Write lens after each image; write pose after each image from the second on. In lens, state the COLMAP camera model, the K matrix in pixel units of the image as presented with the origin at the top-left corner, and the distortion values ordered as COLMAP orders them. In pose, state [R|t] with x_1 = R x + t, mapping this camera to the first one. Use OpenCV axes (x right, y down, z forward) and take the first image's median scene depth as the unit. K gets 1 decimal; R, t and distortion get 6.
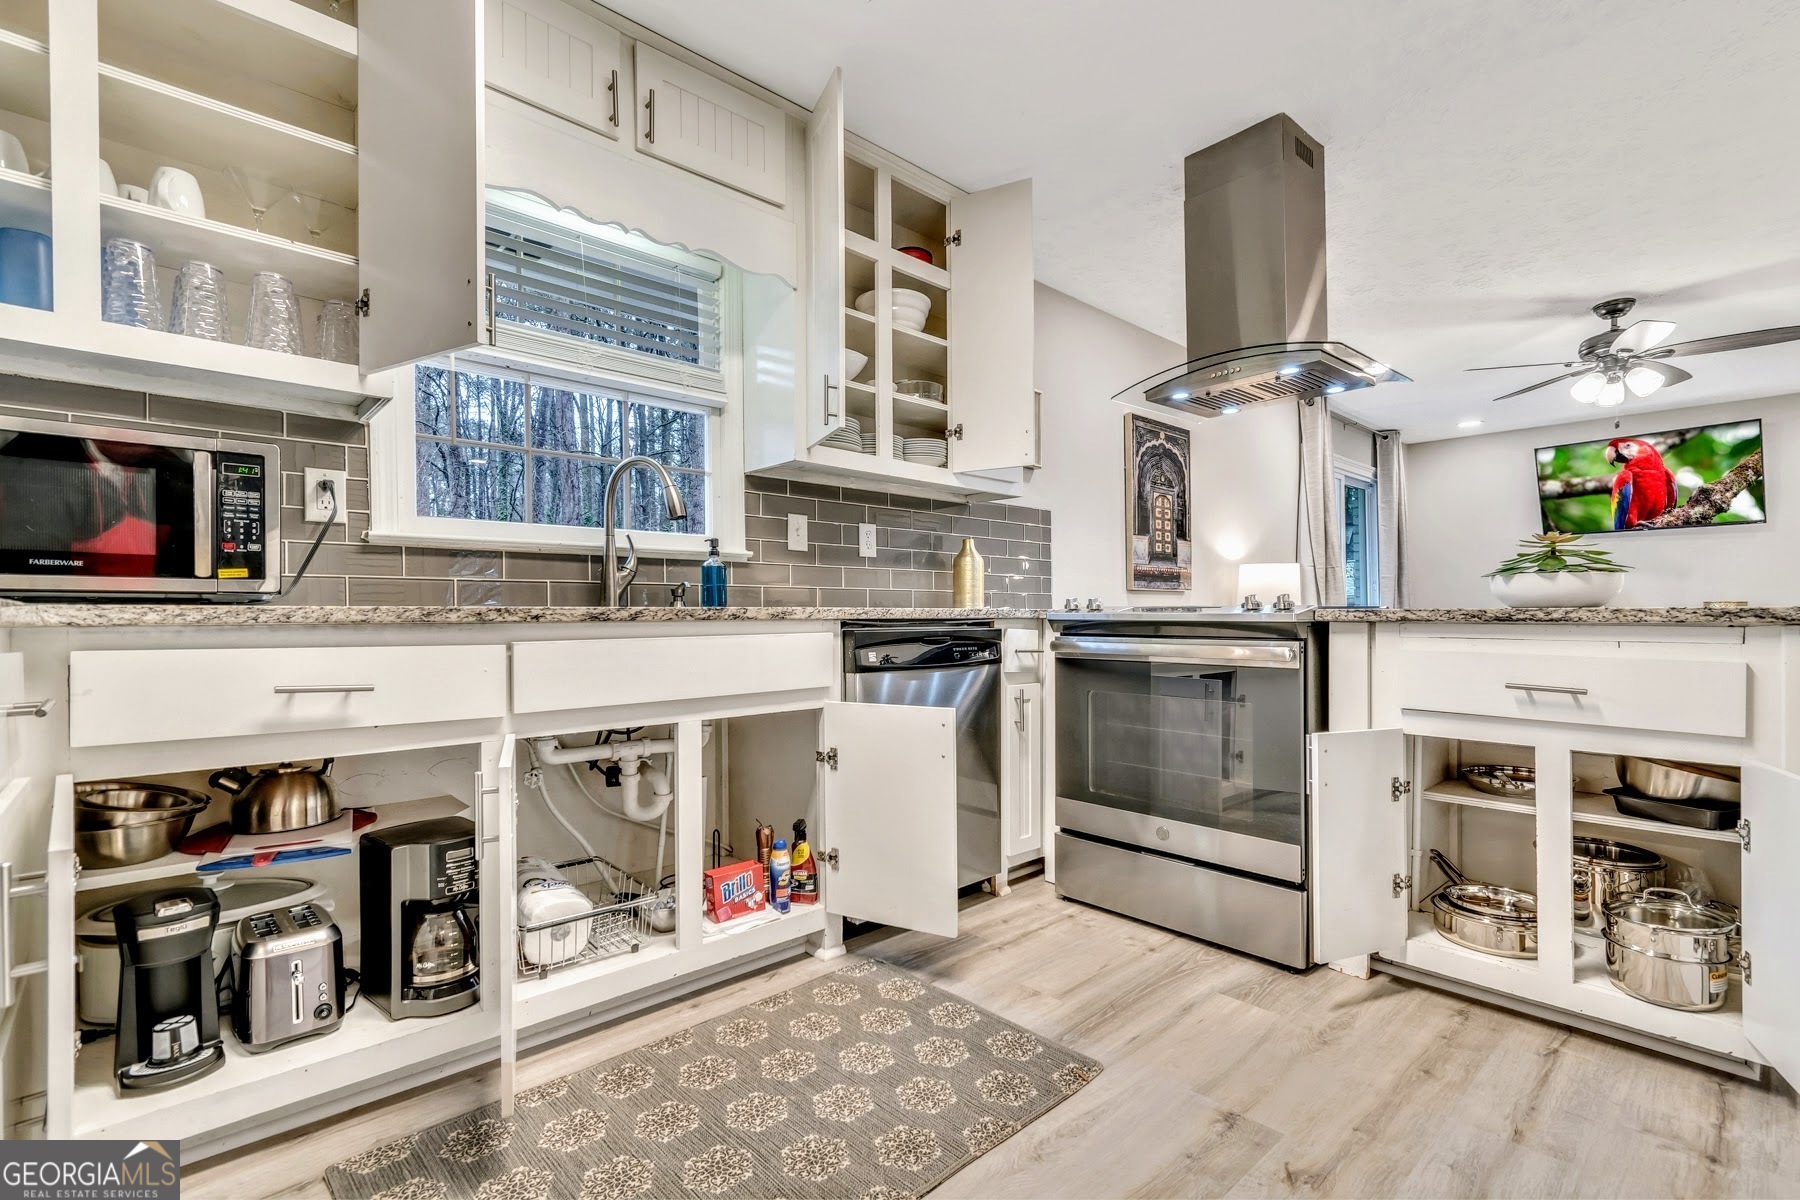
lens RADIAL K [[801.3, 0, 900.0], [0, 801.3, 600.0], [0, 0, 1]] dist [-0.001906, -0.000293]
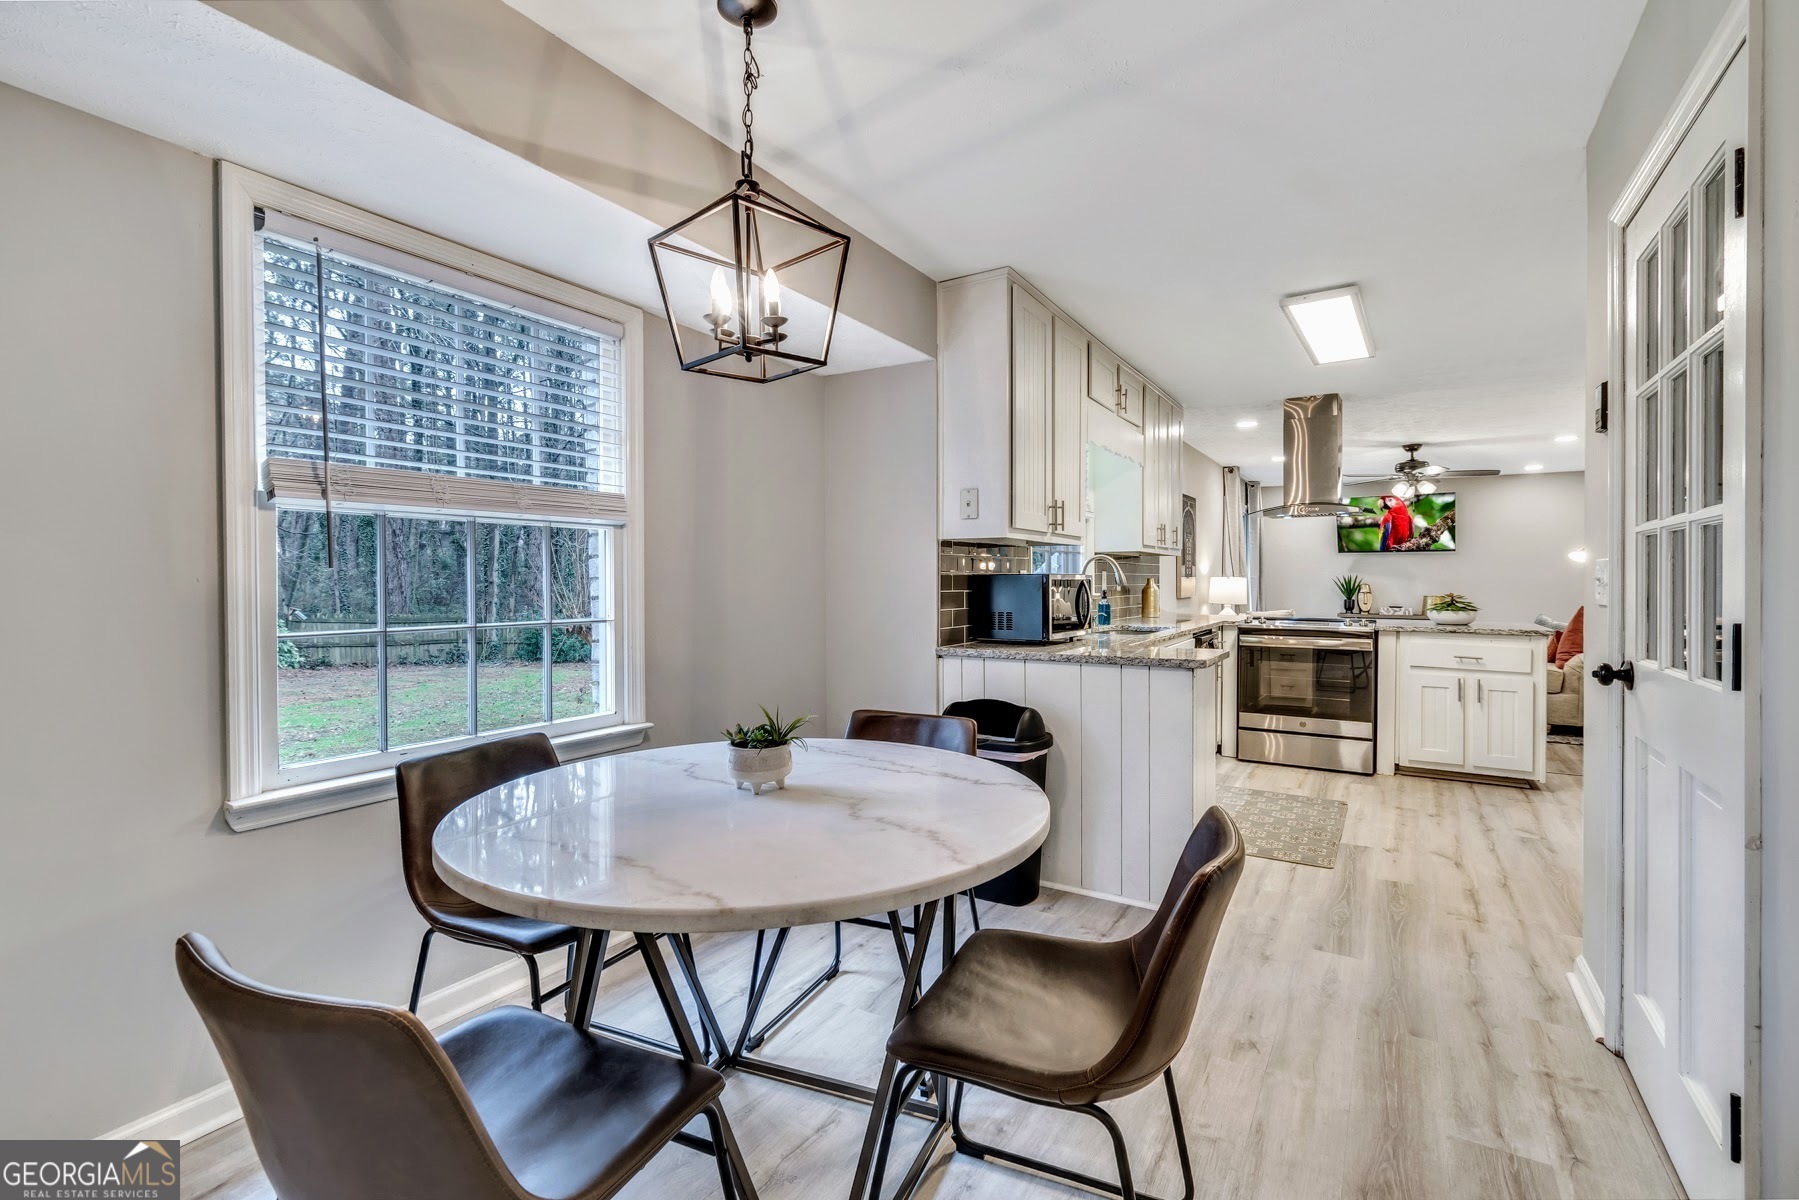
lens RADIAL K [[803.2, 0, 898.5], [0, 803.2, 550.6], [0, 0, 1]] dist [0.000745, 0.000061]
pose [[0.960498, 0.013414, 0.277965, -1.364543], [-0.011430, 0.999896, -0.008759, -0.153418], [-0.278054, 0.005236, 0.960551, -0.826112]]
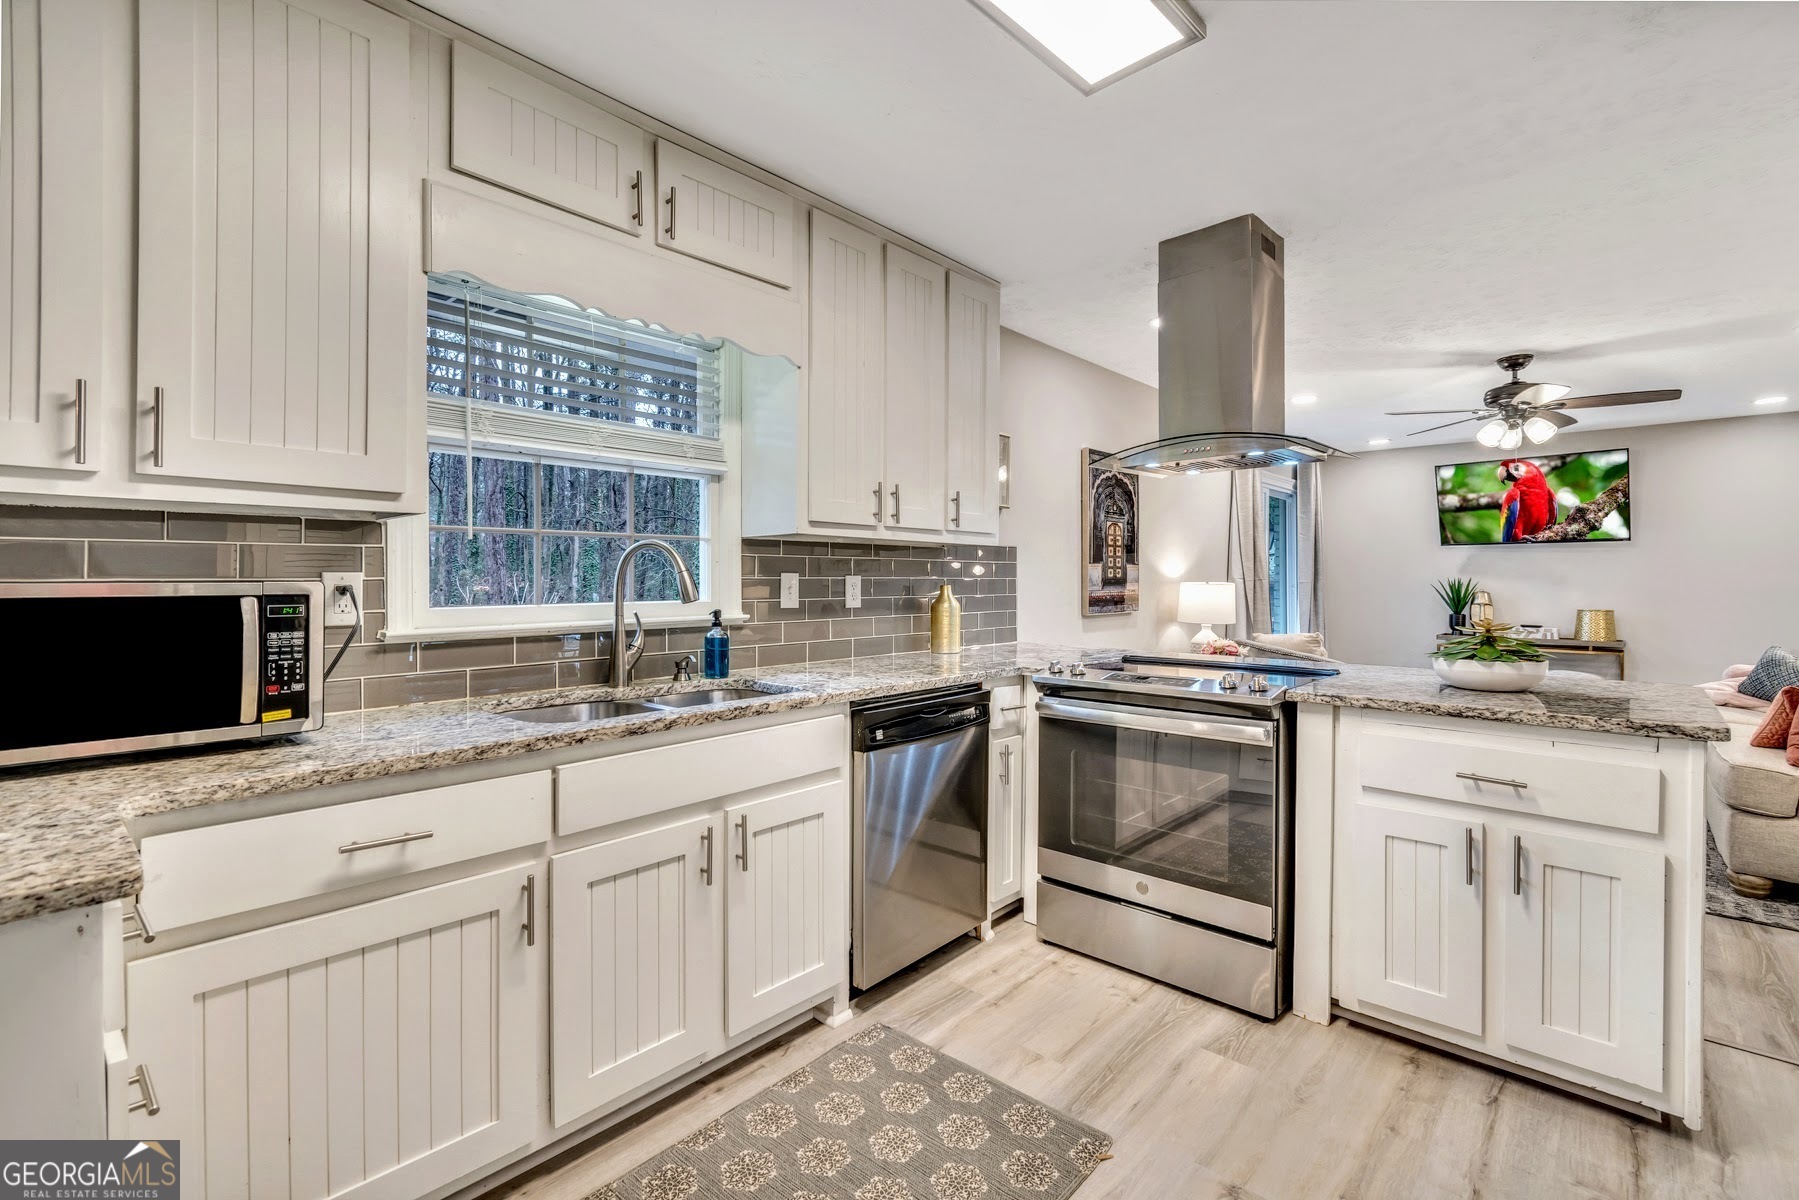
lens RADIAL K [[797.2, 0, 894.9], [0, 797.2, 572.9], [0, 0, 1]] dist [0.000908, -0.000025]
pose [[0.995573, 0.006383, 0.093776, -0.102136], [-0.007693, 0.999878, 0.013619, -0.138625], [-0.093678, -0.014280, 0.995500, -0.029419]]
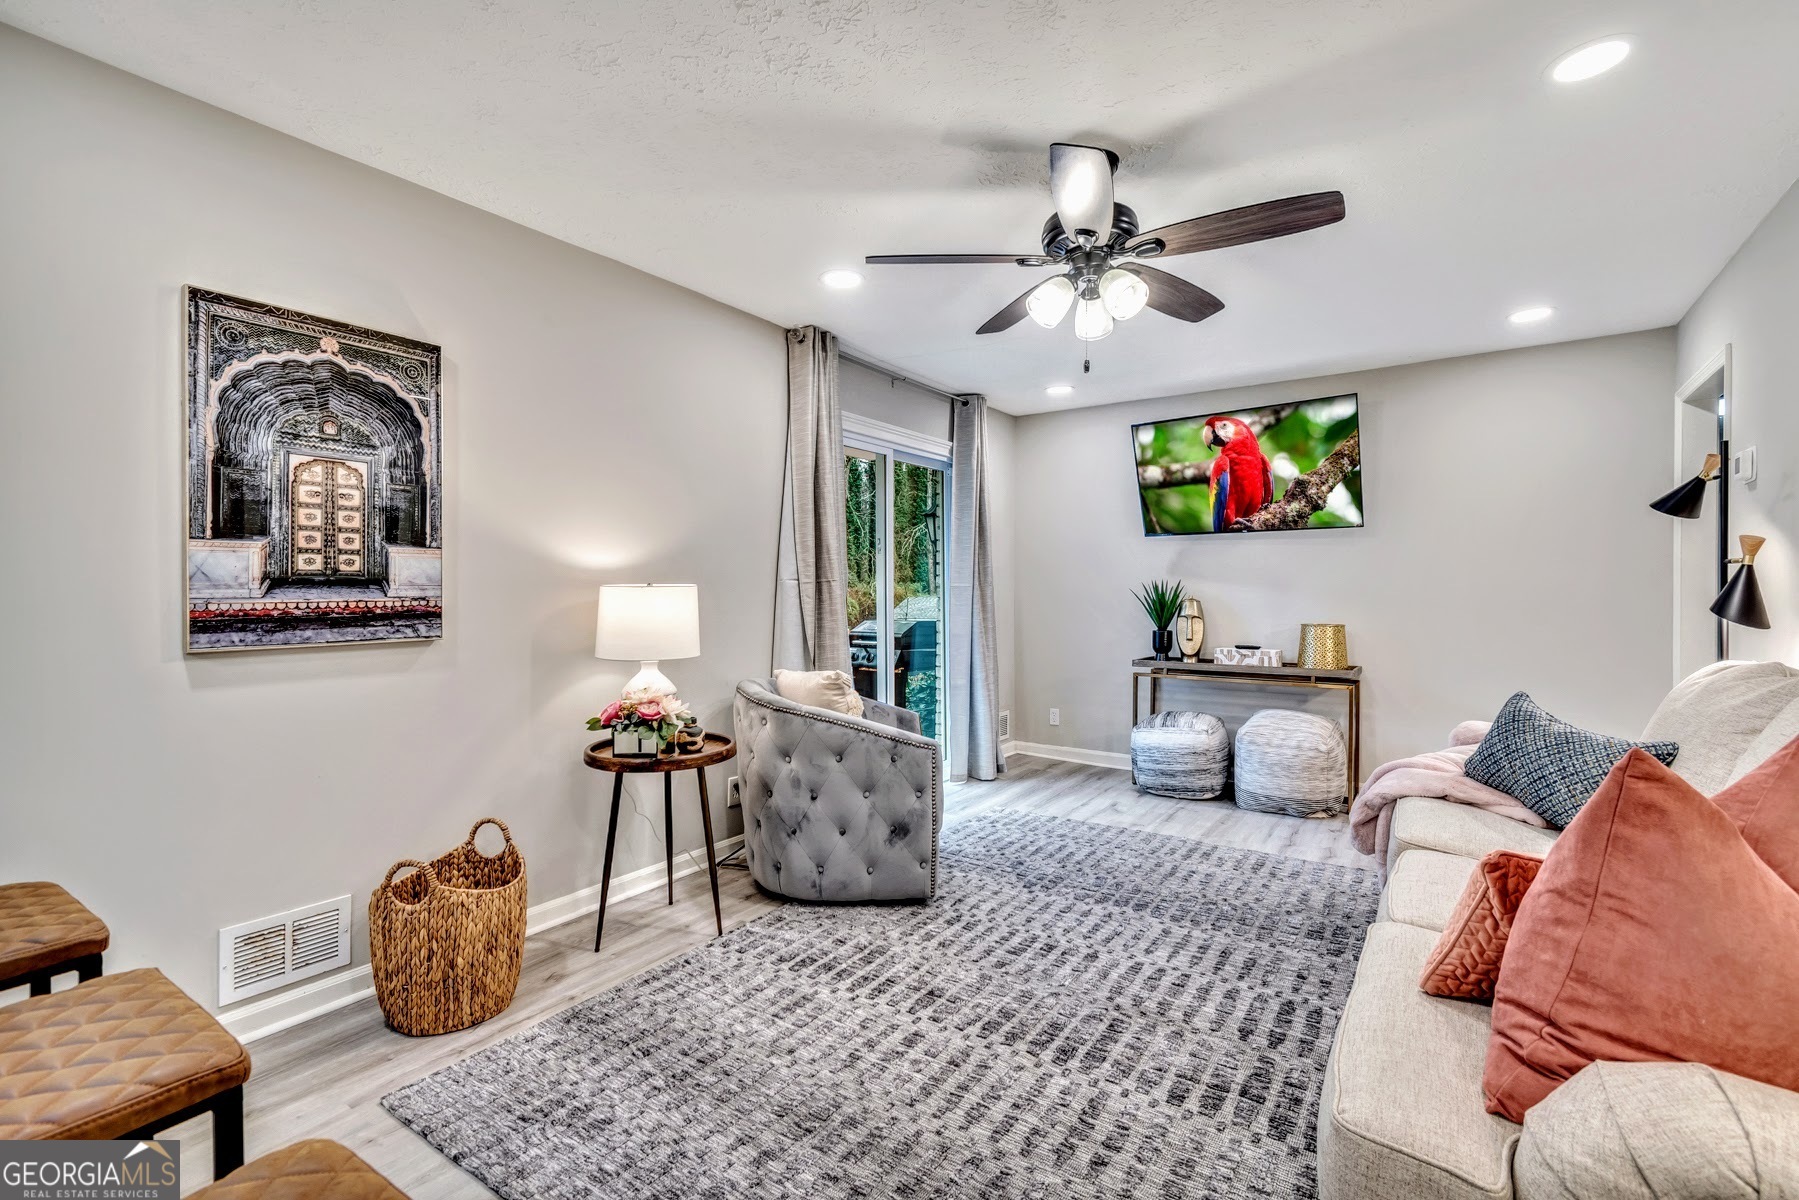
lens RADIAL K [[774.8, 0, 879.8], [0, 774.8, 579.2], [0, 0, 1]] dist [-0.000407, 0.000071]
pose [[0.976636, 0.000878, 0.214897, 1.012654], [-0.002547, 0.999969, 0.007490, -0.105344], [-0.214883, -0.007863, 0.976608, 0.776340]]
